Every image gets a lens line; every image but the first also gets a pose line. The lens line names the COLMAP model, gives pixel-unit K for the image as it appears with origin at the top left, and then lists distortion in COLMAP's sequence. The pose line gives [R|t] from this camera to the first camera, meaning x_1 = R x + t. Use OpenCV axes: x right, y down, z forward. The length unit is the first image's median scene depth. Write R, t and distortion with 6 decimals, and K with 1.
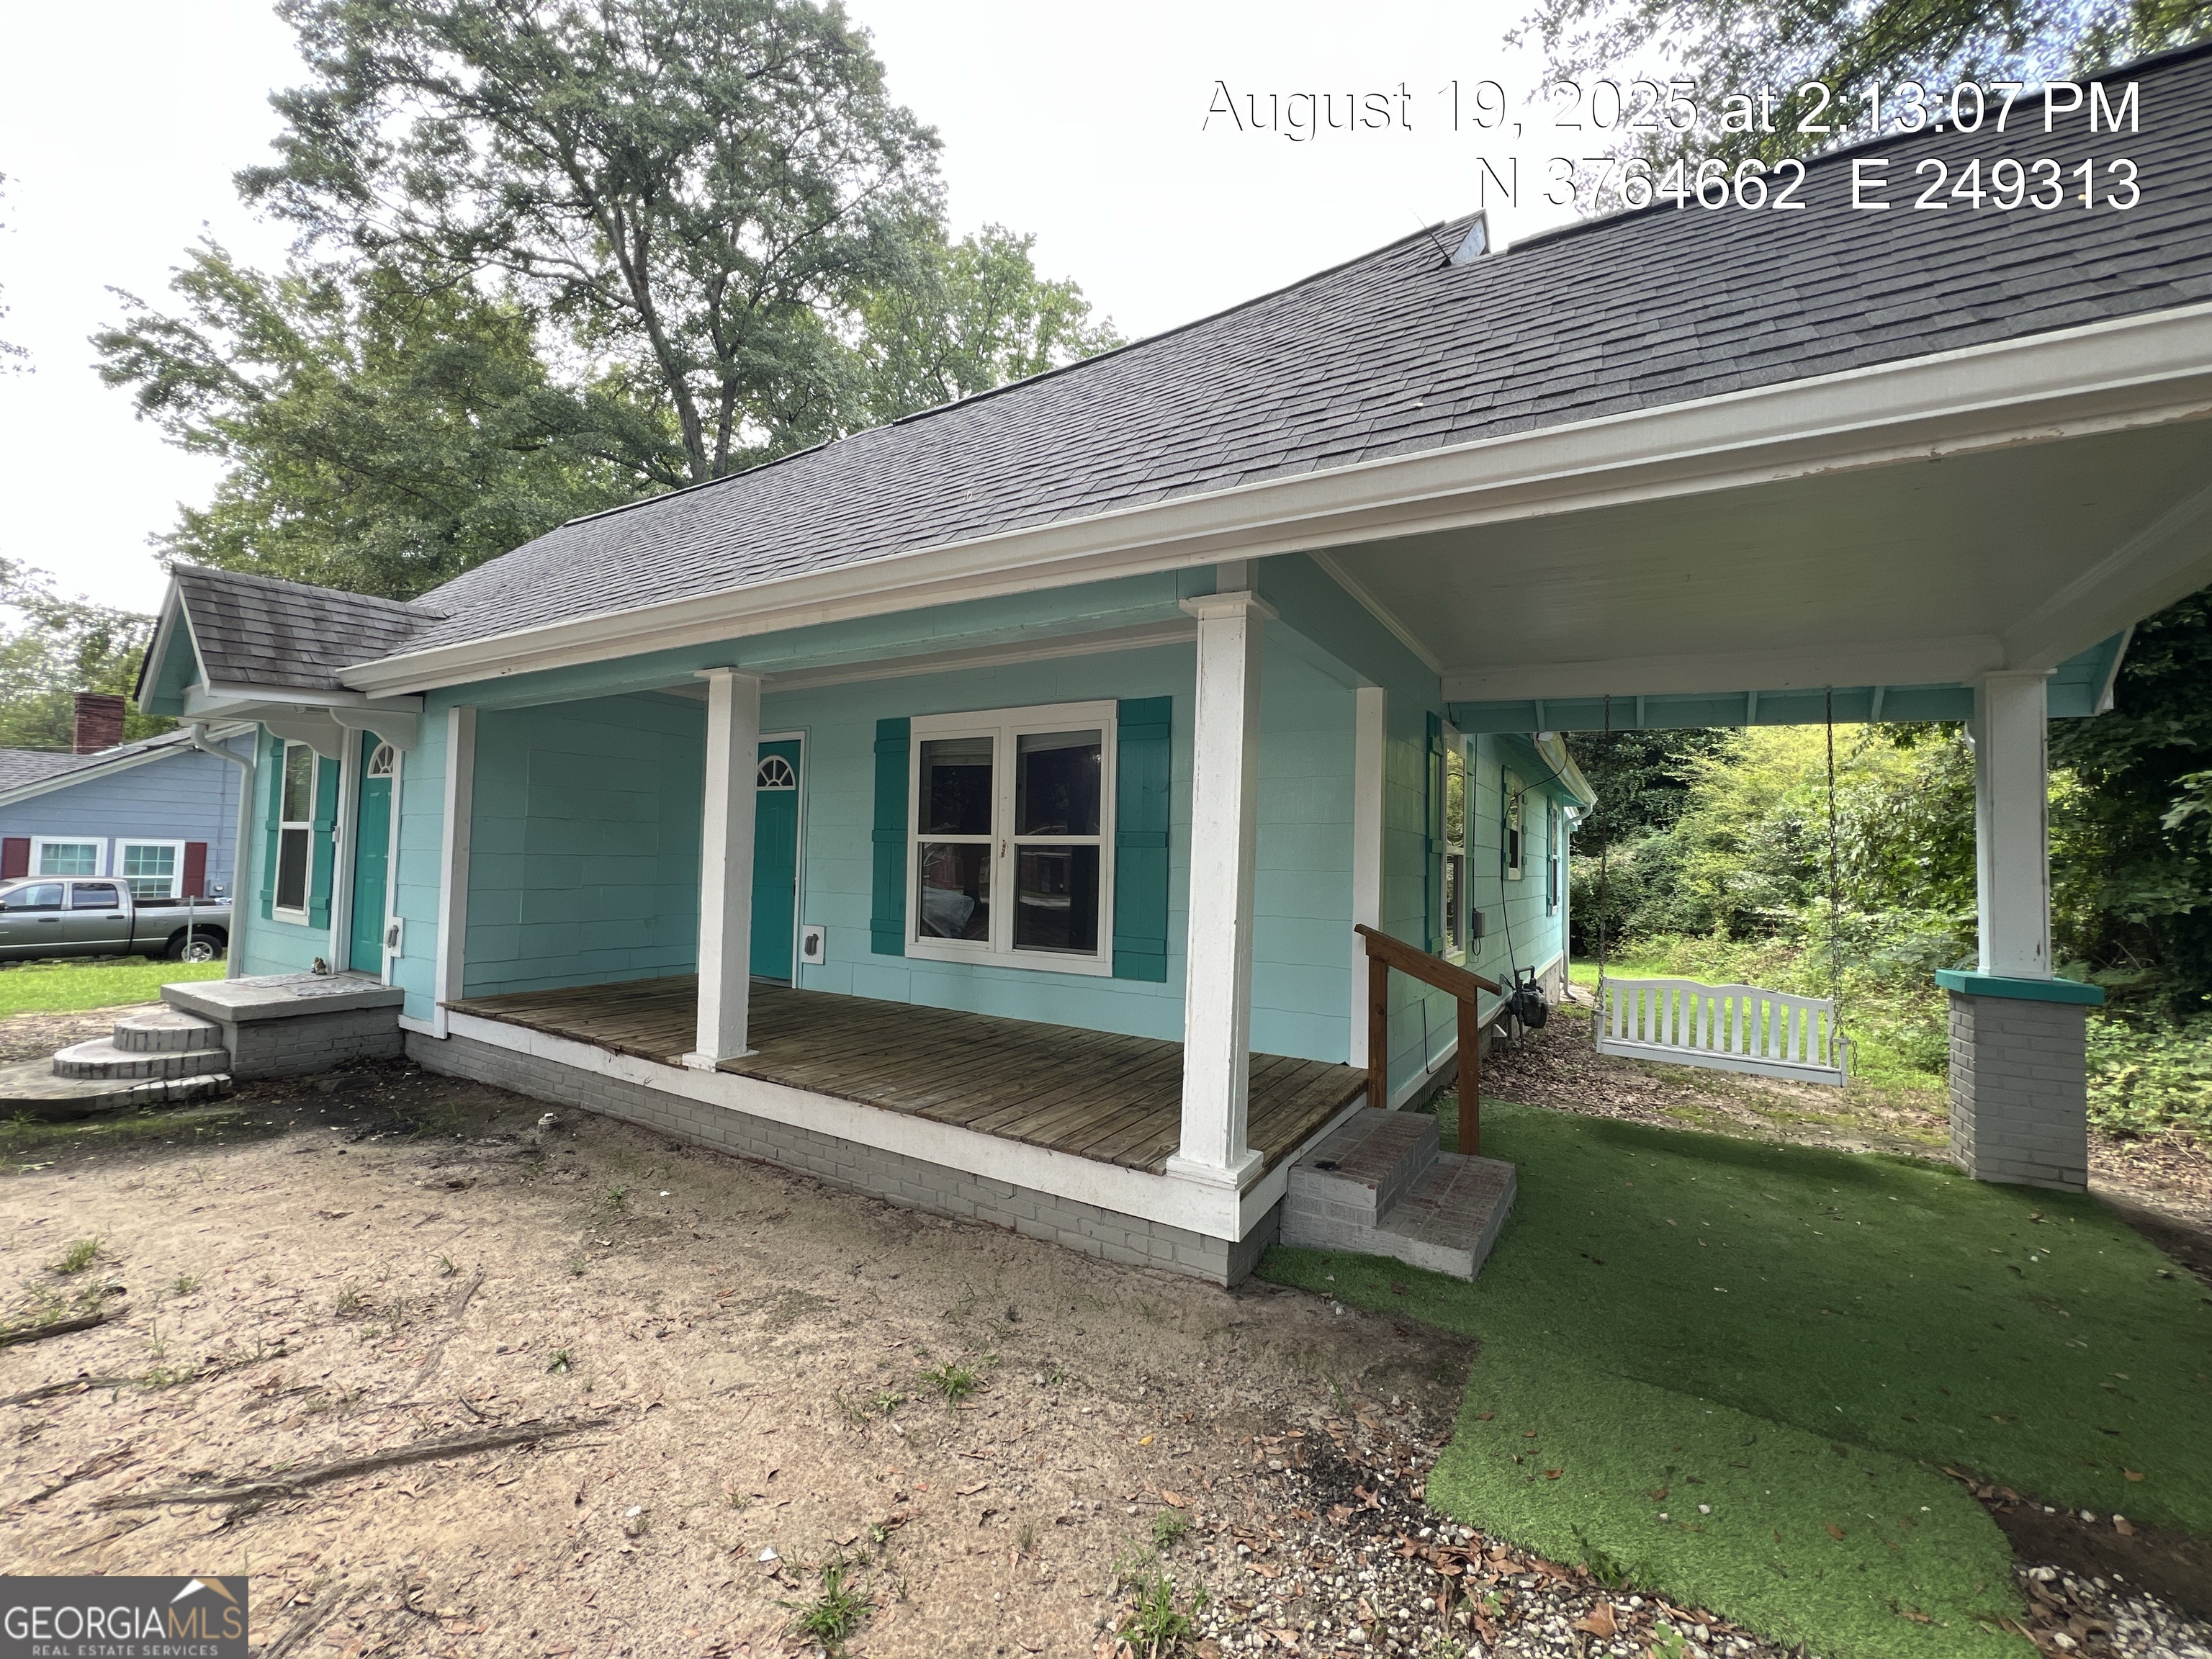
lens RADIAL K [[880.3, 0, 1111.0], [0, 880.3, 823.6], [0, 0, 1]] dist [-0.000537, 0.000084]
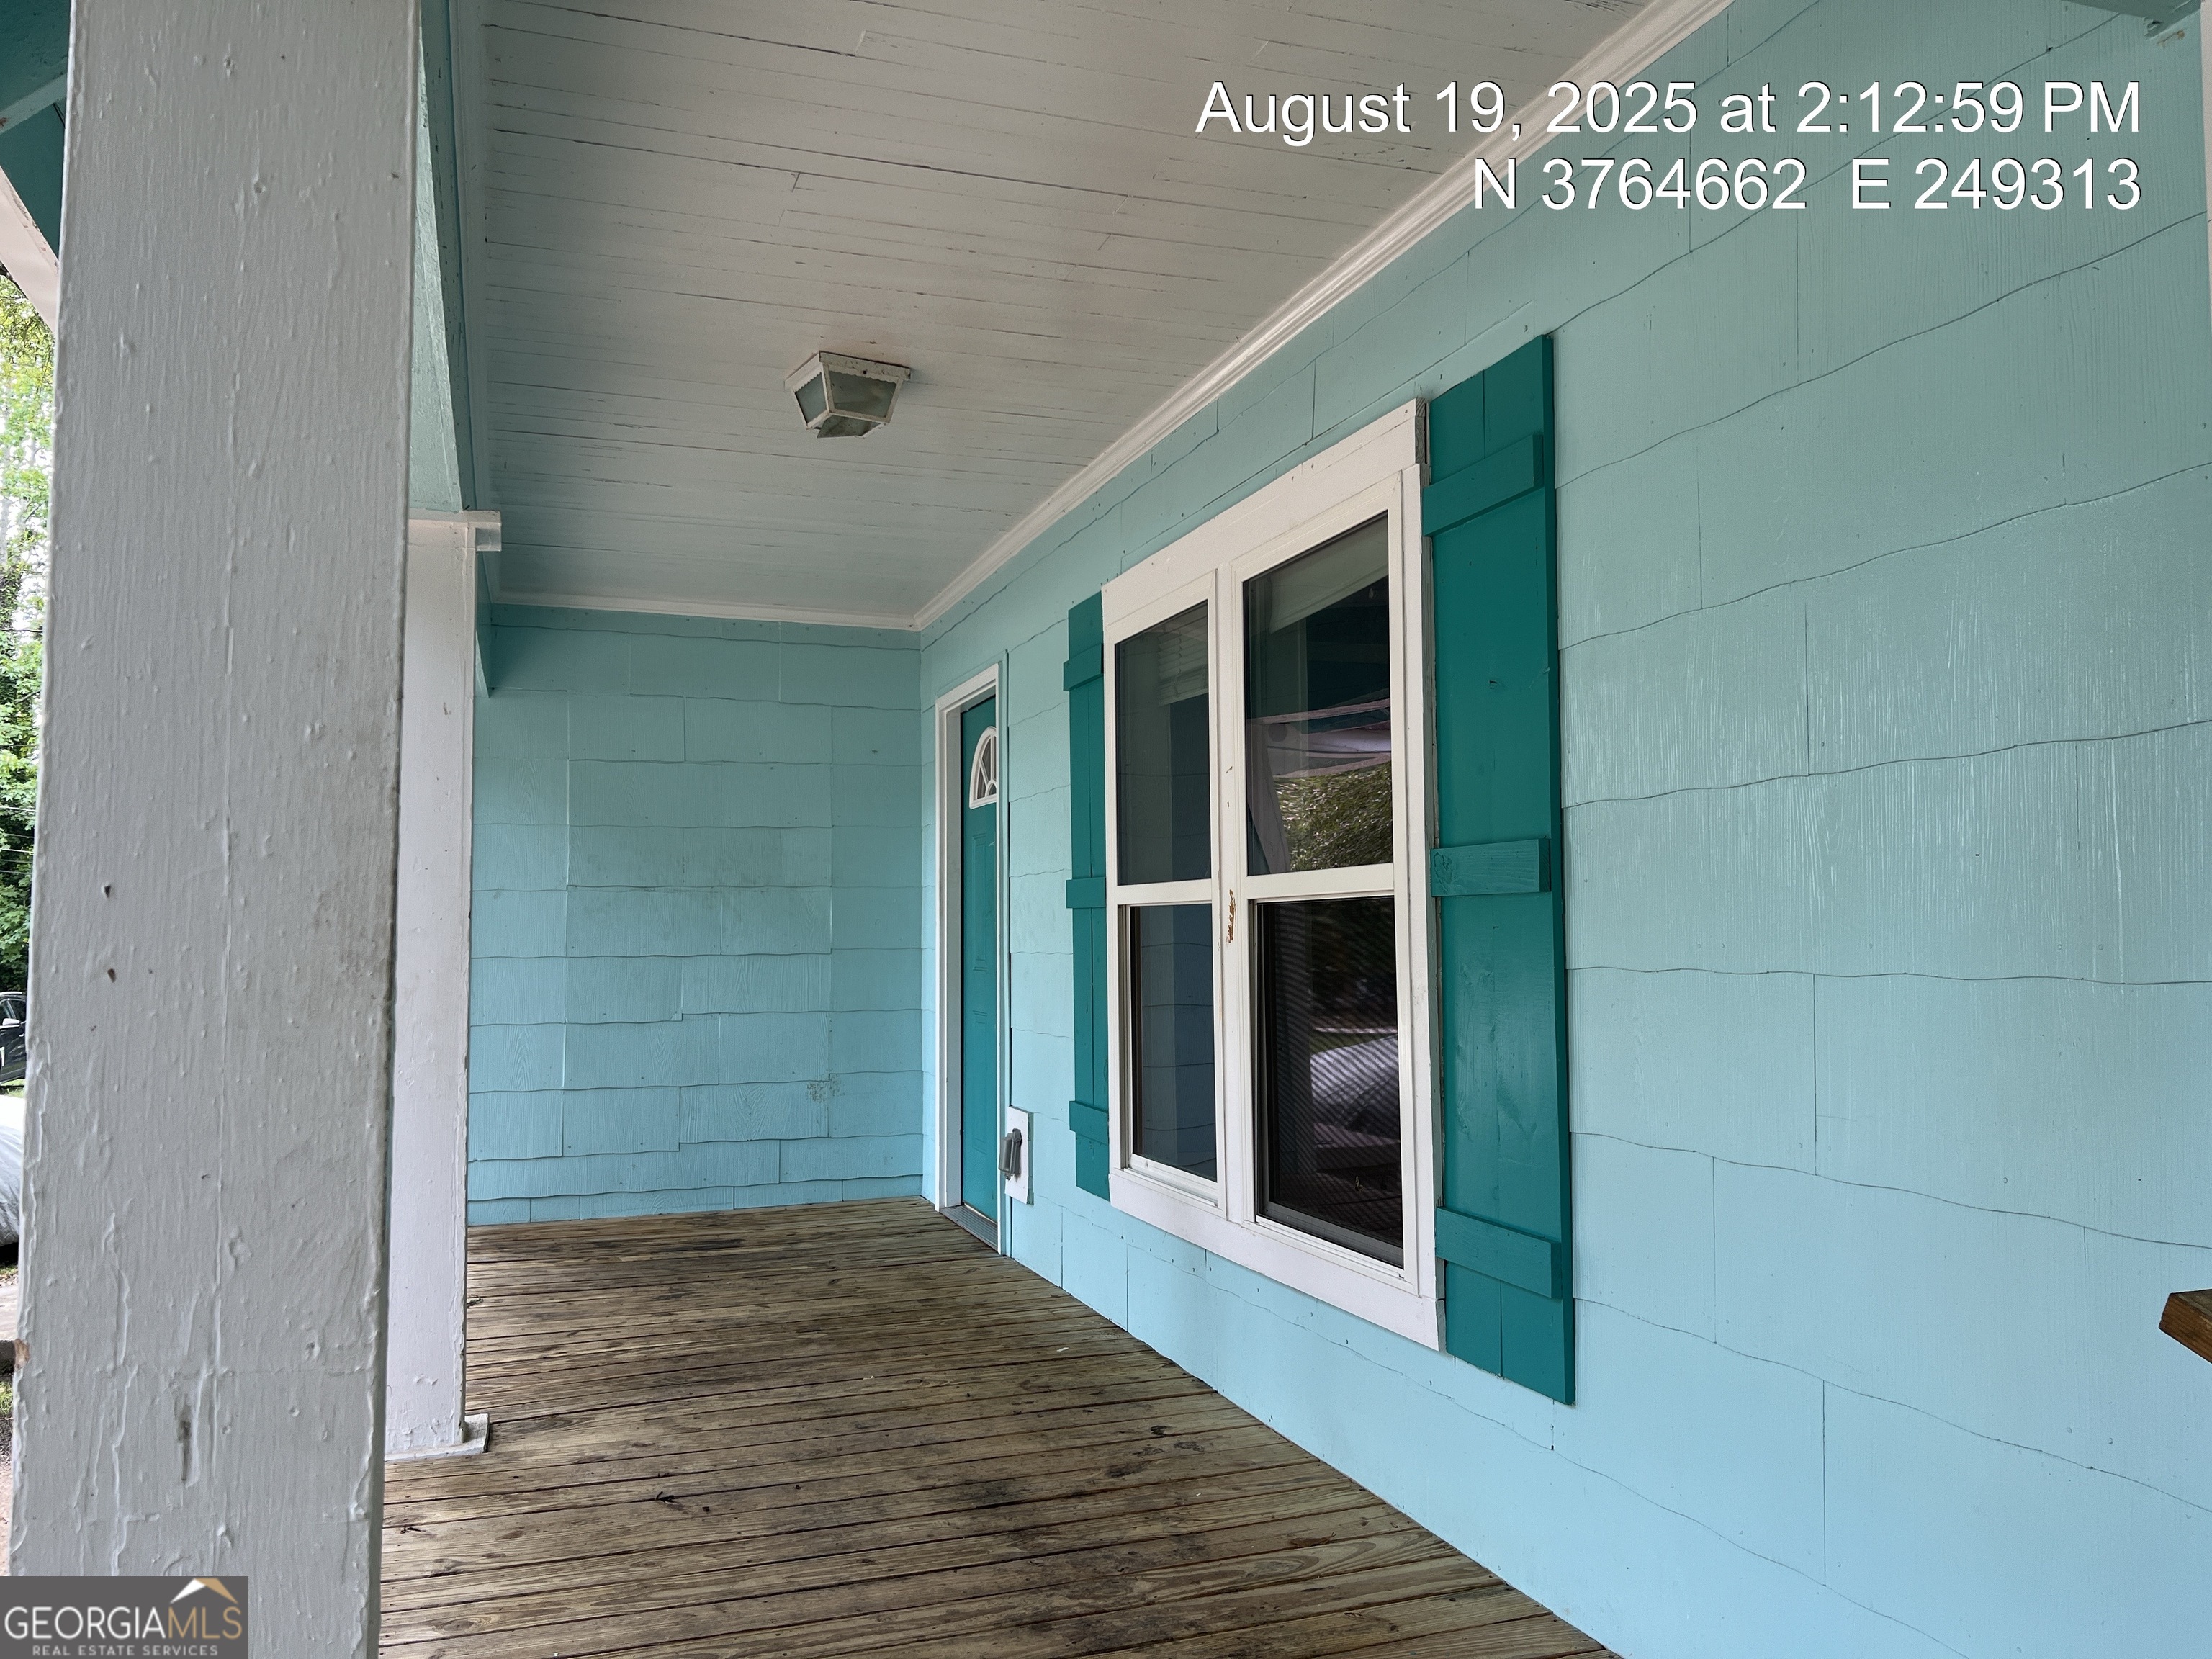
lens RADIAL K [[1663.6, 0, 1106.0], [0, 1663.6, 829.5], [0, 0, 1]] dist [0.043916, -0.002387]
pose [[0.766896, -0.068128, -0.638145, 0.211255], [0.055366, 0.997666, -0.039974, 0.014530], [0.639379, -0.004675, 0.768877, 0.395393]]
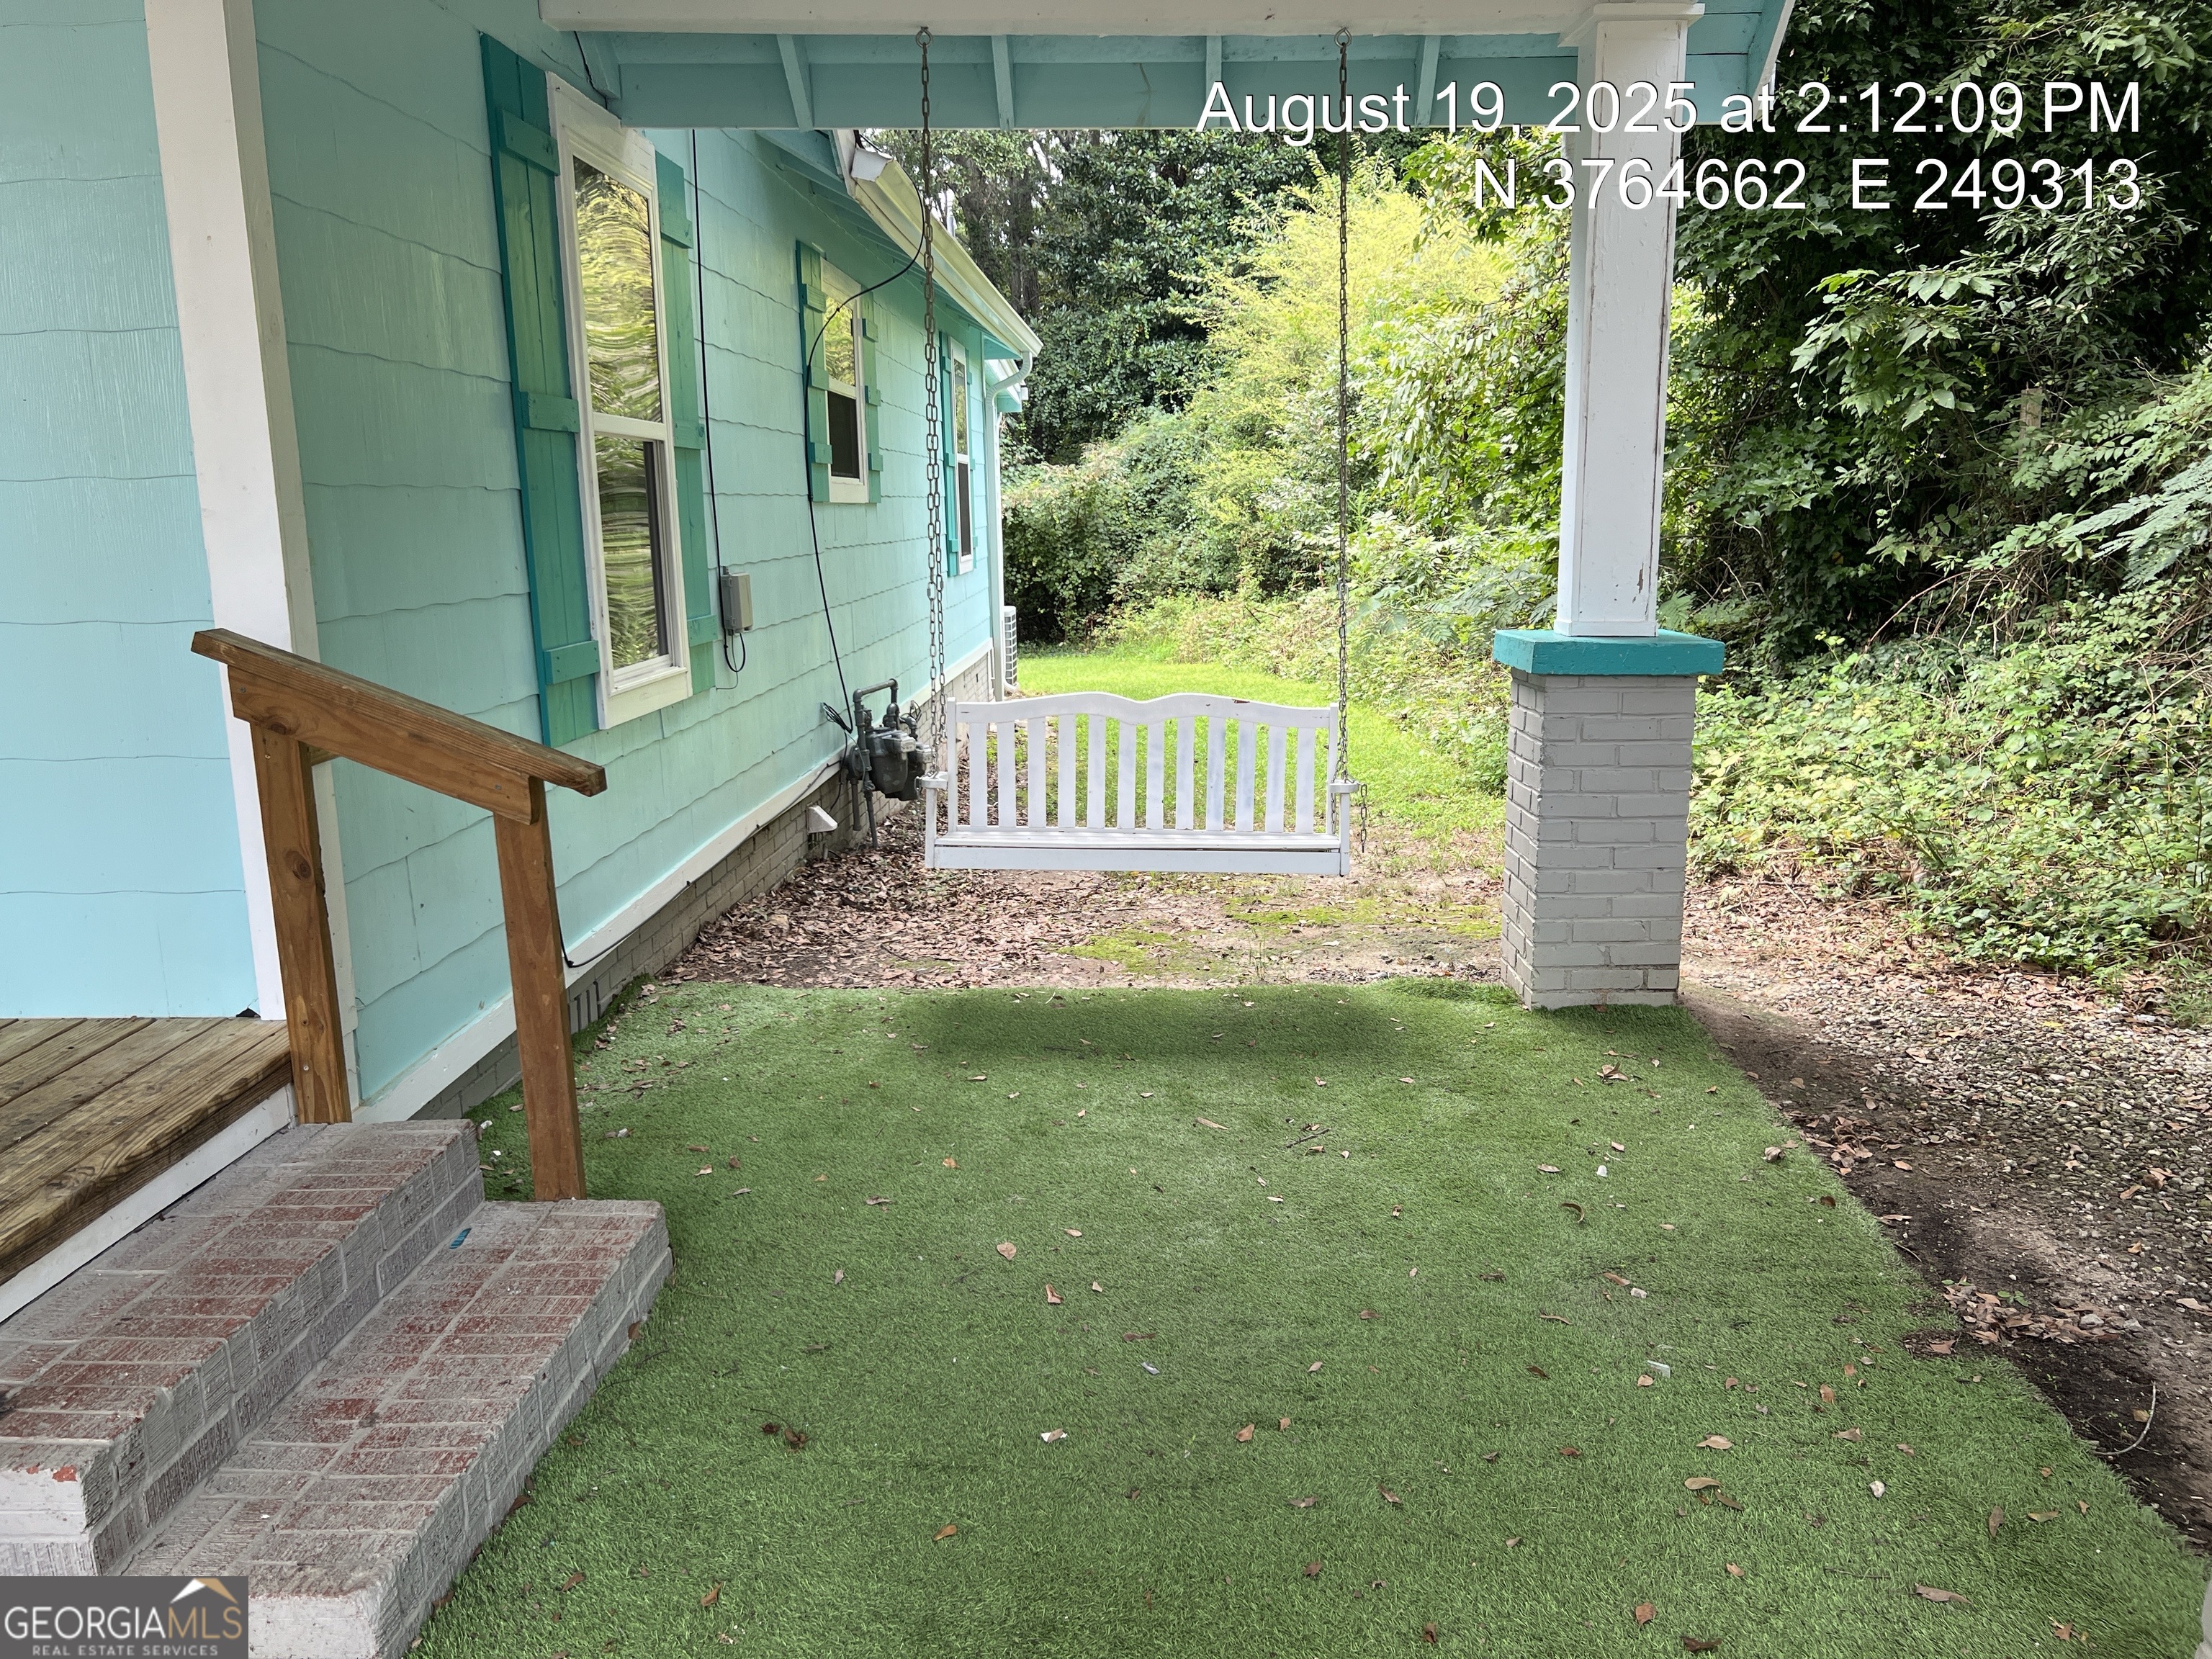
lens RADIAL K [[1663.6, 0, 1106.0], [0, 1663.6, 829.5], [0, 0, 1]] dist [0.043916, -0.002387]
pose [[0.872888, -0.134595, 0.468990, 0.173448], [0.019104, 0.969890, 0.242792, 0.024043], [-0.487547, -0.202970, 0.849177, 0.167085]]
